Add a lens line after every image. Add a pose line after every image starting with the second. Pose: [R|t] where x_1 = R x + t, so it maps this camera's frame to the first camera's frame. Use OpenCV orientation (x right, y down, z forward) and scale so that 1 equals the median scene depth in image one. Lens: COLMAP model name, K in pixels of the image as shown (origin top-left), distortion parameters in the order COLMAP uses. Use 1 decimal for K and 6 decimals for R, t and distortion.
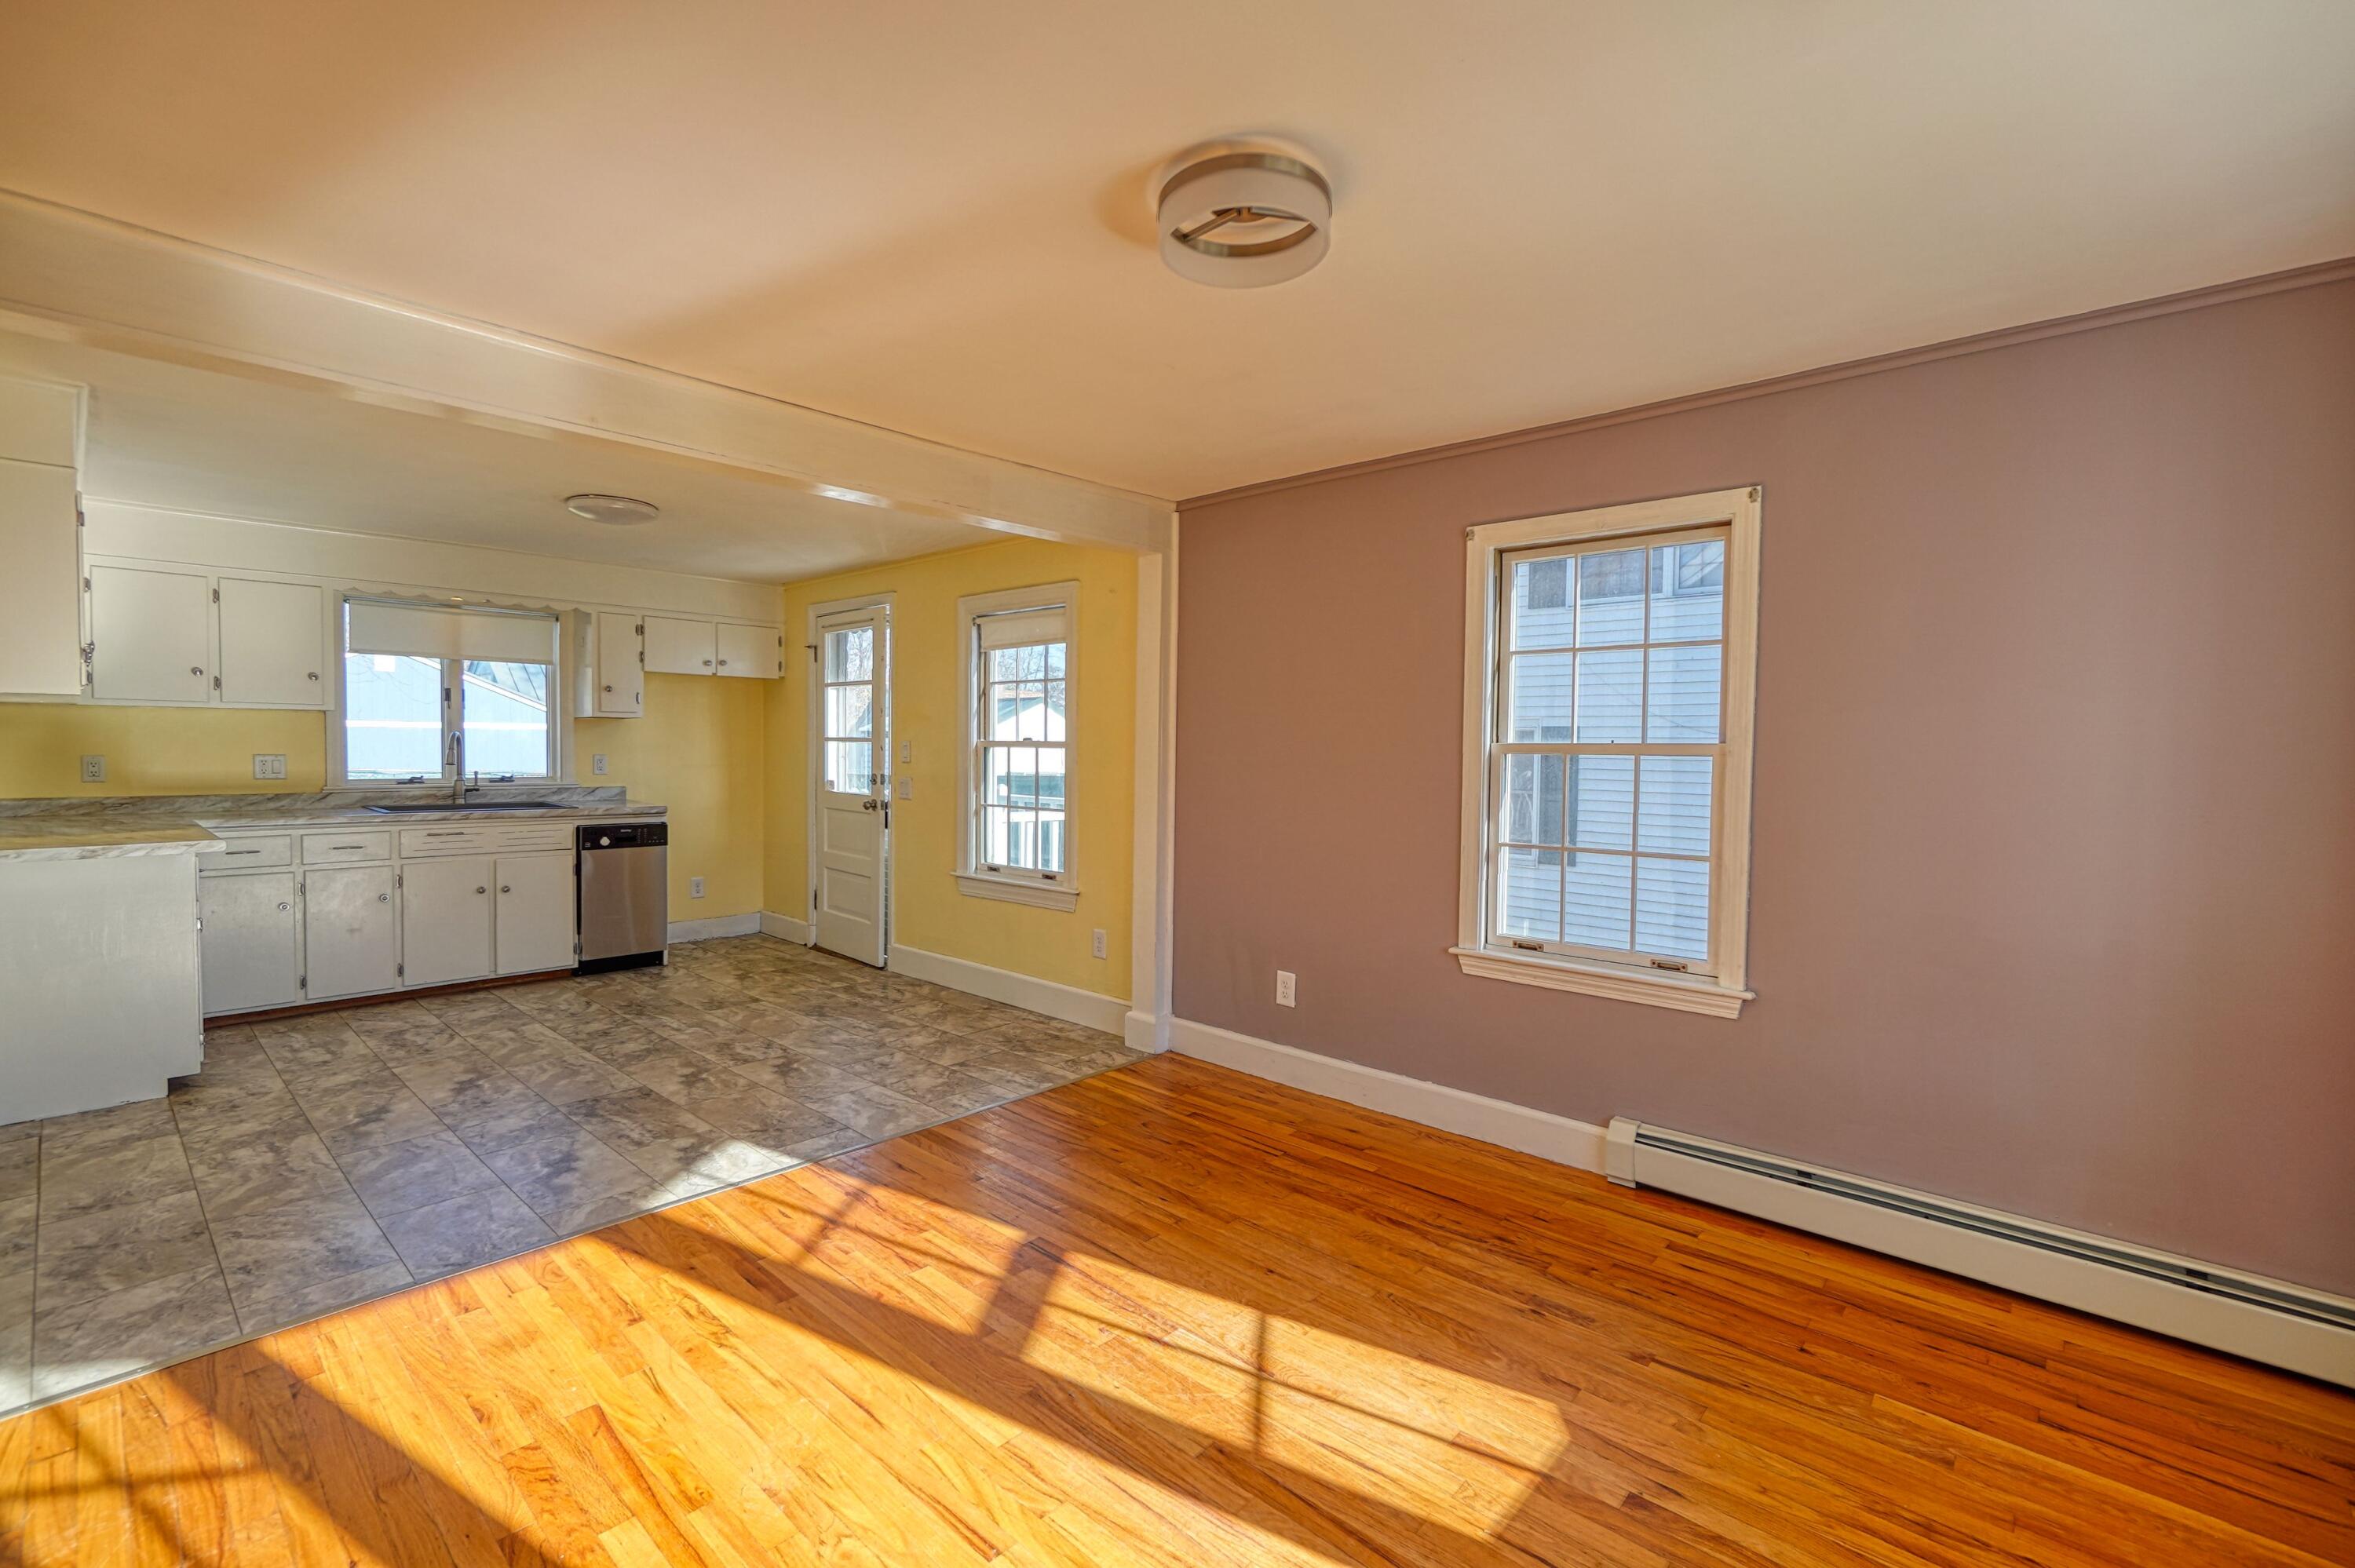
lens RADIAL K [[1020.4, 0, 1159.7], [0, 1020.4, 780.3], [0, 0, 1]] dist [-0.001679, 0.000549]
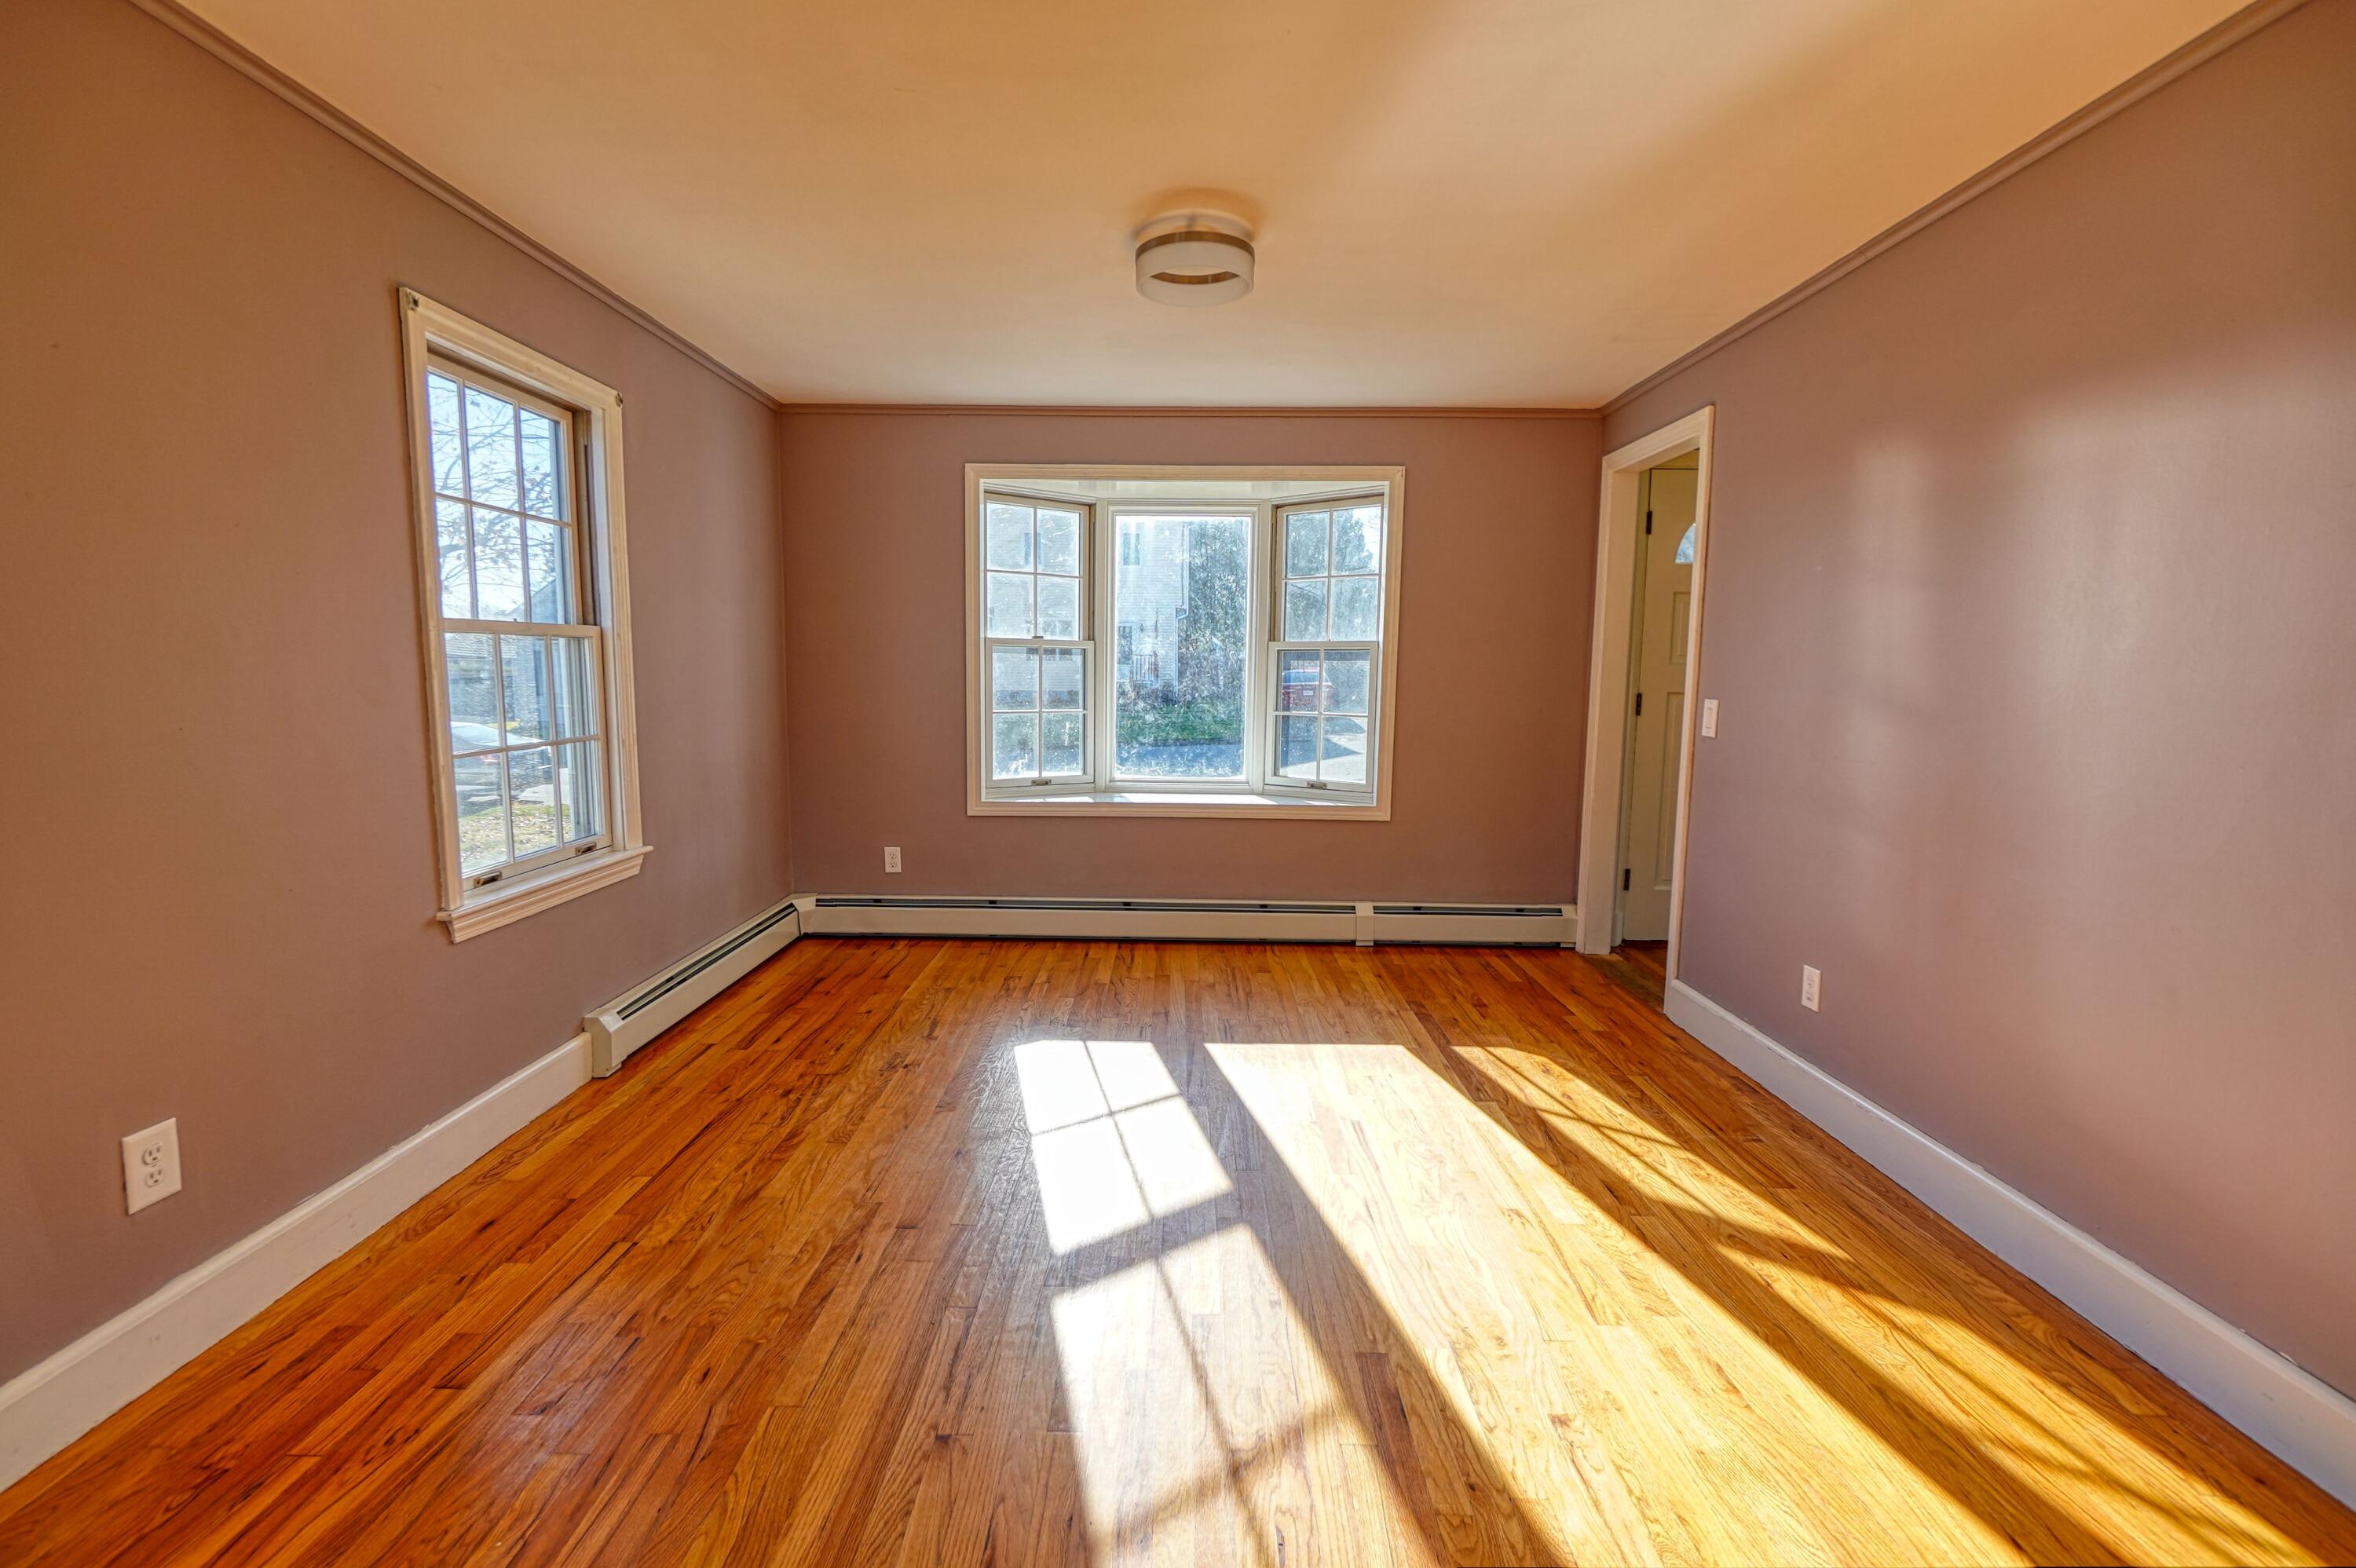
lens RADIAL K [[1020.9, 0, 1160.2], [0, 1020.9, 780.3], [0, 0, 1]] dist [-0.001679, 0.000549]
pose [[-0.667340, -0.099493, 0.738077, -0.408106], [0.009705, 0.989791, 0.142198, -0.014144], [-0.744690, 0.102057, -0.659562, 0.825289]]
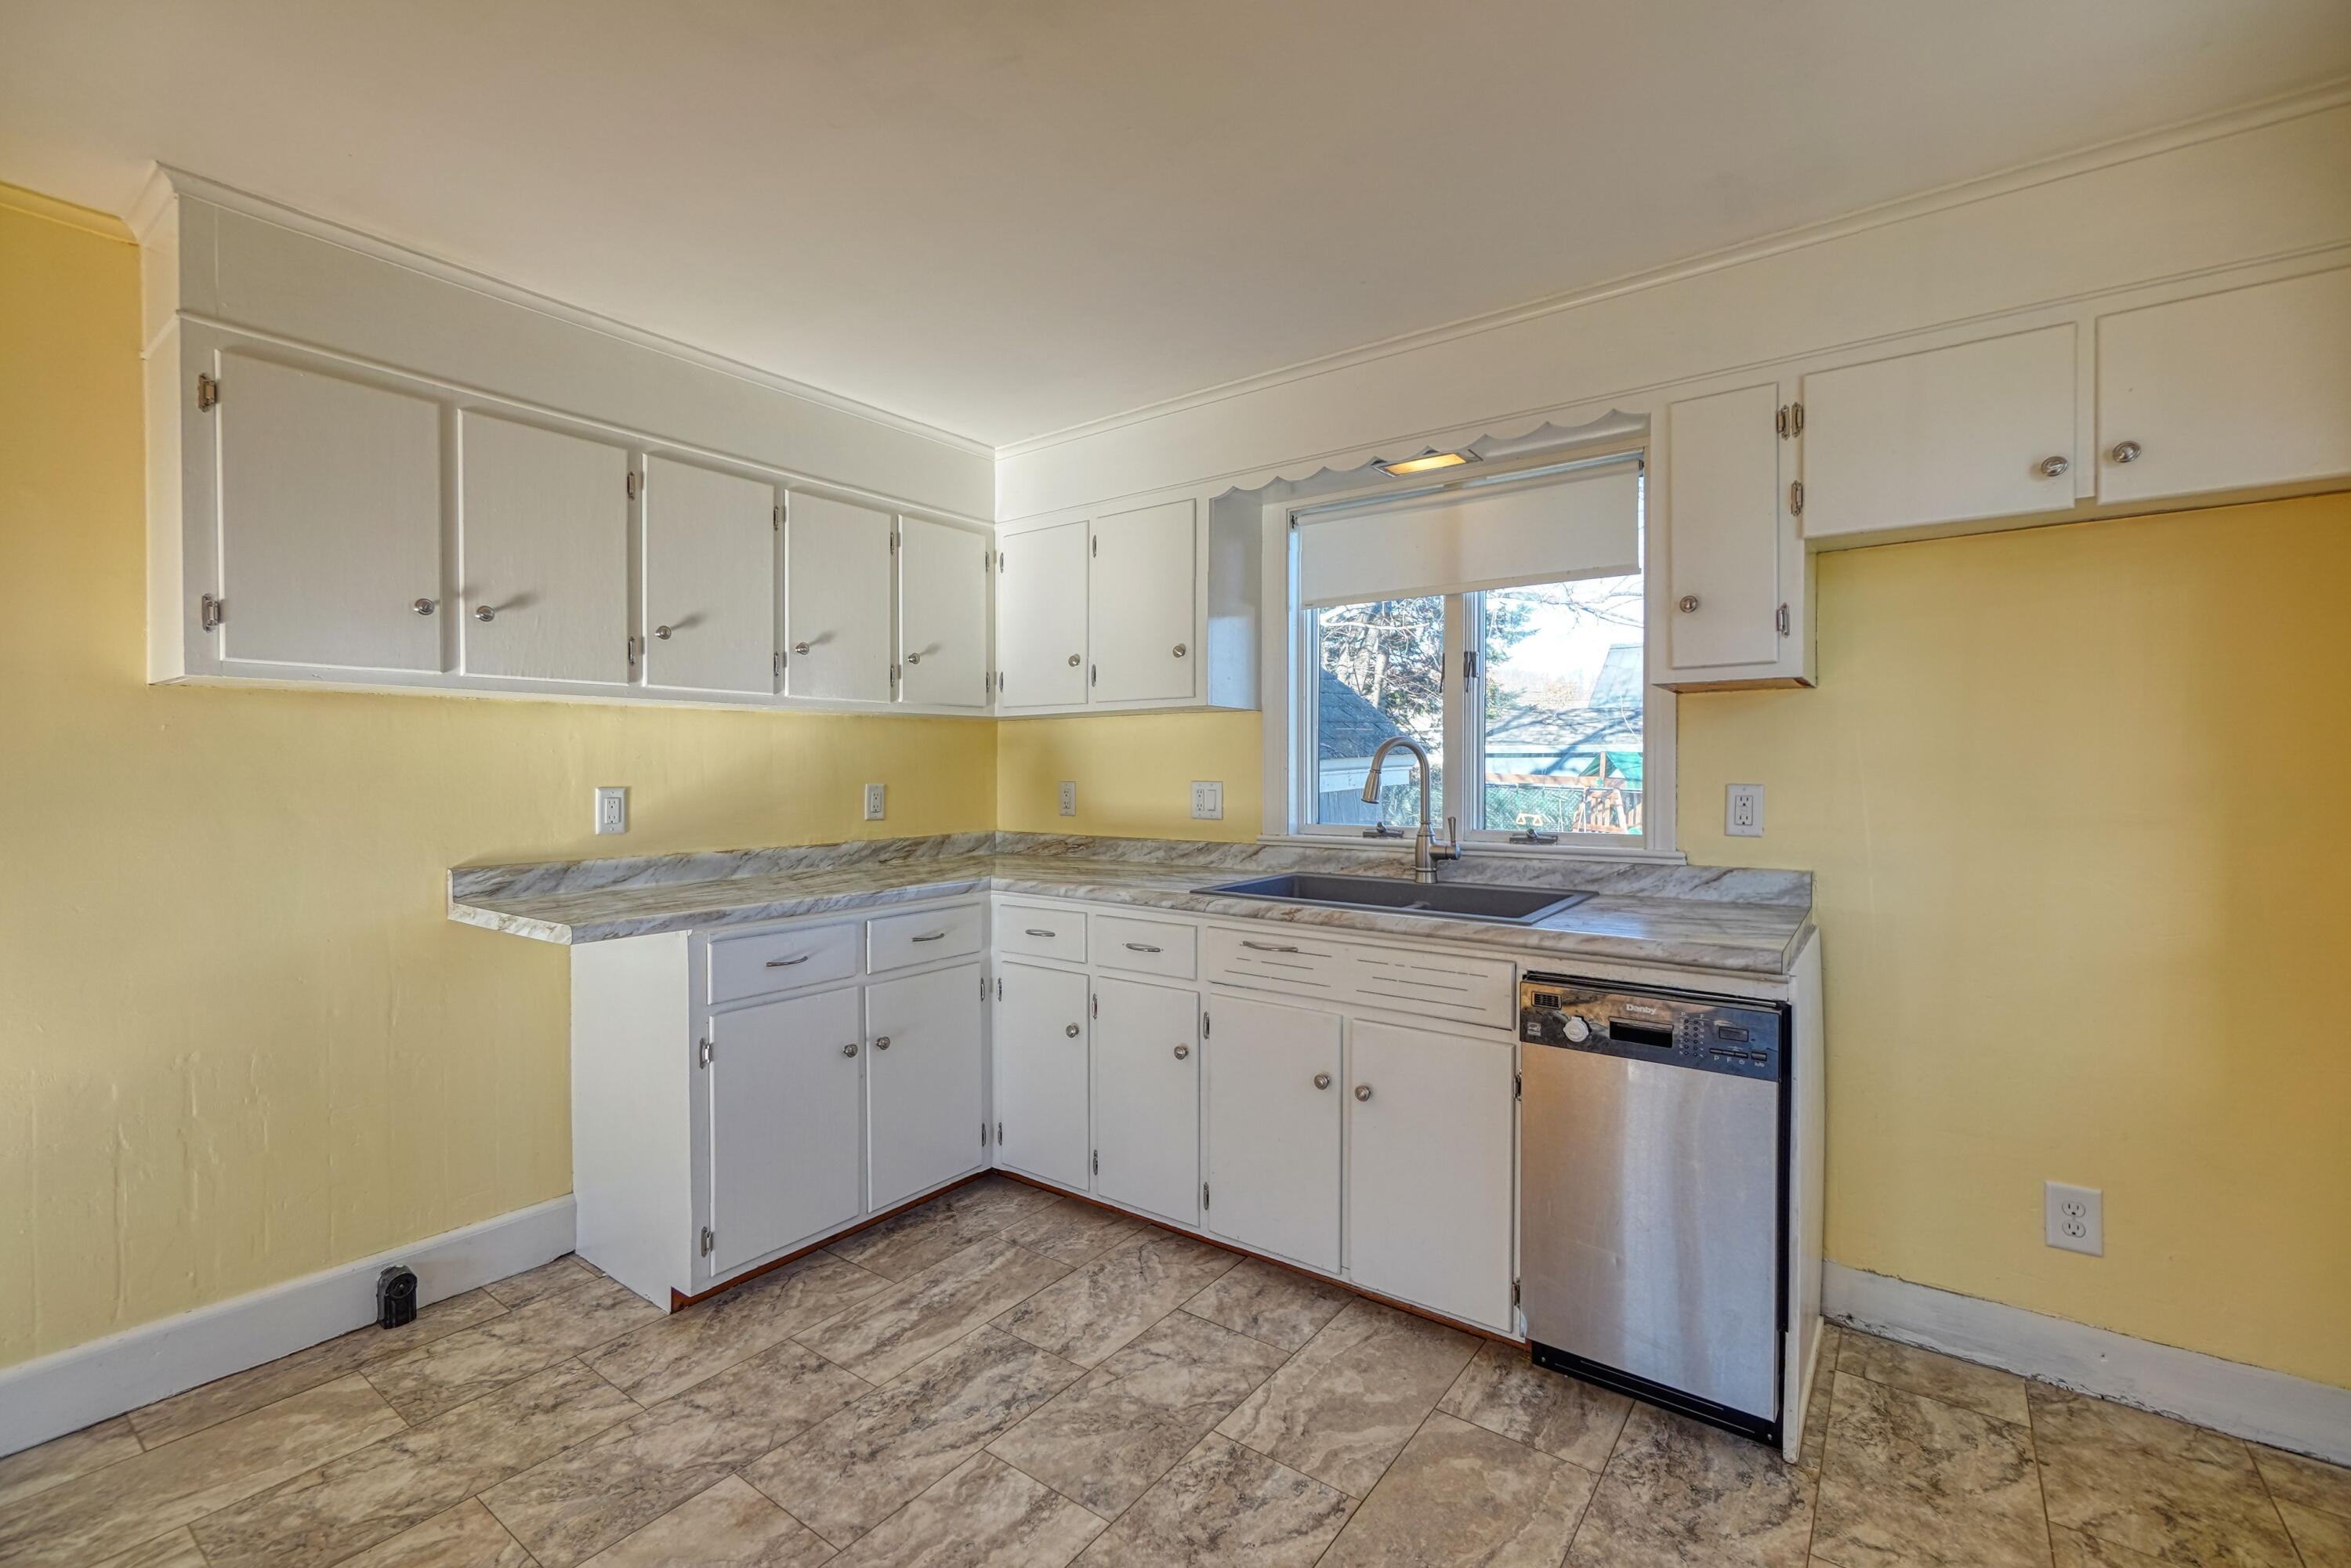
lens RADIAL K [[1018.8, 0, 1157.7], [0, 1018.8, 780.3], [0, 0, 1]] dist [-0.001679, 0.000549]
pose [[0.100499, -0.001420, -0.994936, -0.251751], [-0.032466, 0.999462, -0.004706, -0.024183], [0.994407, 0.032775, 0.100399, 0.995080]]
